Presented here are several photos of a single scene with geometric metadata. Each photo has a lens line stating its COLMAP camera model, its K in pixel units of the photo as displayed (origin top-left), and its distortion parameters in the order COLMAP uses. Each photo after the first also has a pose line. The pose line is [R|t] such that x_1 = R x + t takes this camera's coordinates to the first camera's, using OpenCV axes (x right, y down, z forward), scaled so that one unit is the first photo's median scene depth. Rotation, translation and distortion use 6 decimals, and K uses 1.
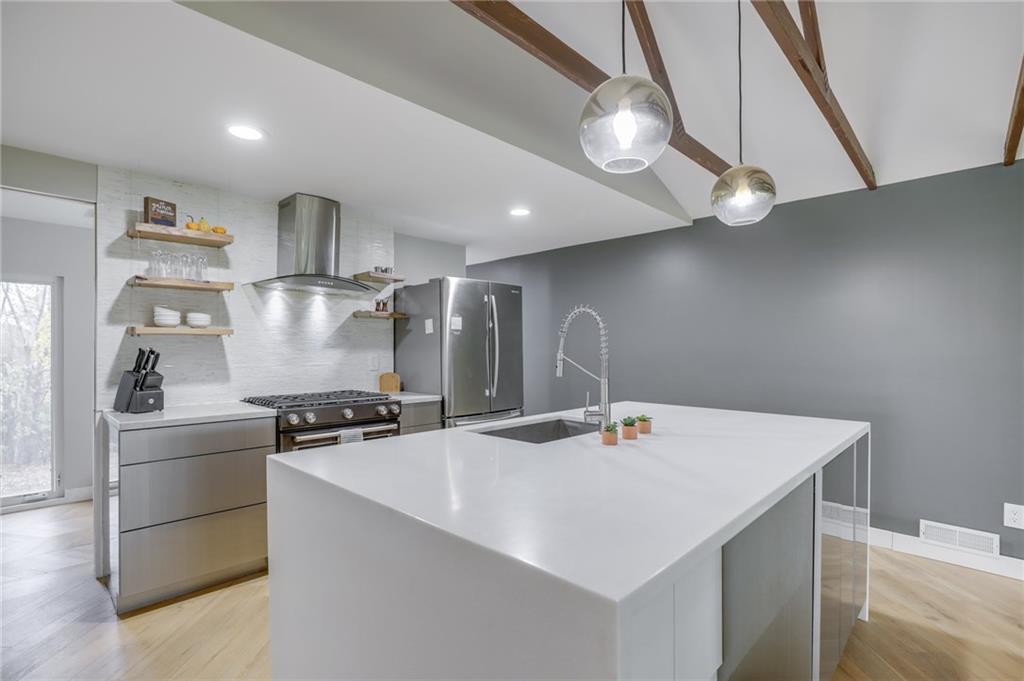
lens RADIAL K [[497.5, 0, 514.2], [0, 497.5, 357.0], [0, 0, 1]] dist [-0.001123, -0.000104]
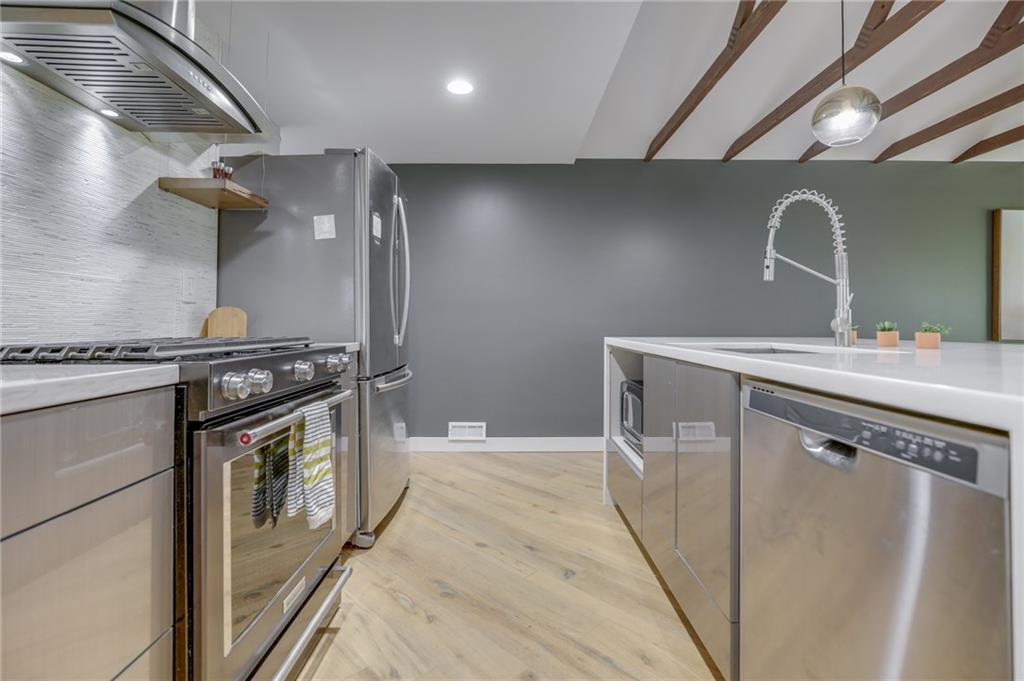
lens RADIAL K [[472.2, 0, 508.8], [0, 472.2, 321.5], [0, 0, 1]] dist [-0.000819, -0.000010]
pose [[0.713508, -0.000327, 0.700647, -0.431981], [0.016731, 0.999723, -0.016571, 0.066787], [-0.700448, 0.023546, 0.713315, 0.474658]]
